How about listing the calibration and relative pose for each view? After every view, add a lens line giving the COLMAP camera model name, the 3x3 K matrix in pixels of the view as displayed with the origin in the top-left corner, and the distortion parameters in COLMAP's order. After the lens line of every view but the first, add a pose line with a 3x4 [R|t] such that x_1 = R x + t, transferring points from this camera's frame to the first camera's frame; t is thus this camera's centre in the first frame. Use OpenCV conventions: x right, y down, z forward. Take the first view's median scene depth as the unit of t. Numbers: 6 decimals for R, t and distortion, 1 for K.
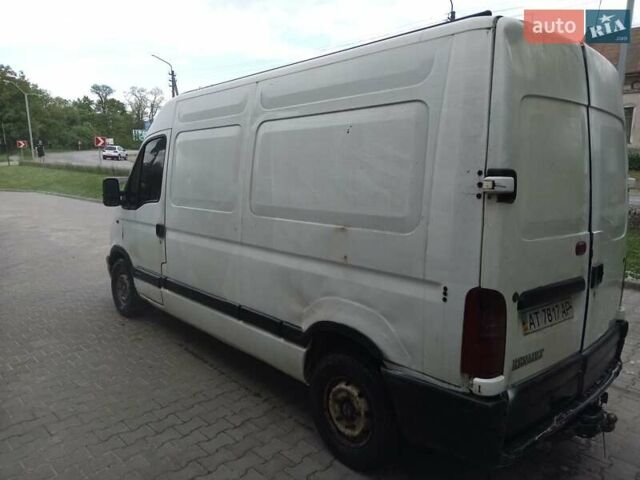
lens RADIAL K [[483.4, 0, 320.0], [0, 483.4, 240.0], [0, 0, 1]] dist [-0.000965, -0.000670]
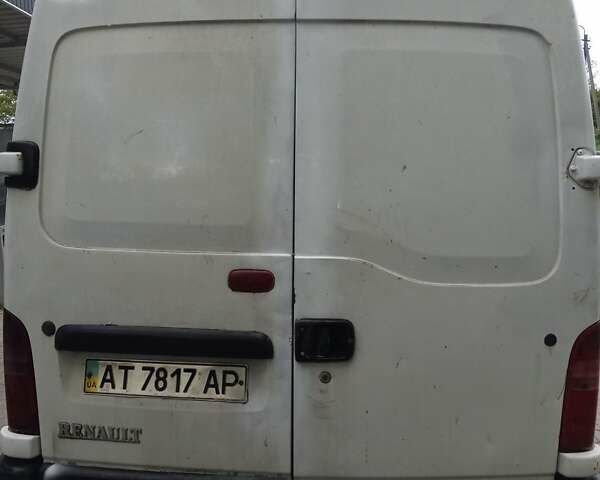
lens RADIAL K [[596.0, 0, 300.0], [0, 596.0, 240.0], [0, 0, 1]] dist [0.062954, -0.172909]
pose [[0.720876, 0.093692, -0.686702, 1.127845], [-0.095436, 0.994801, 0.035543, -0.063614], [0.686462, 0.039913, 0.726070, 0.577747]]
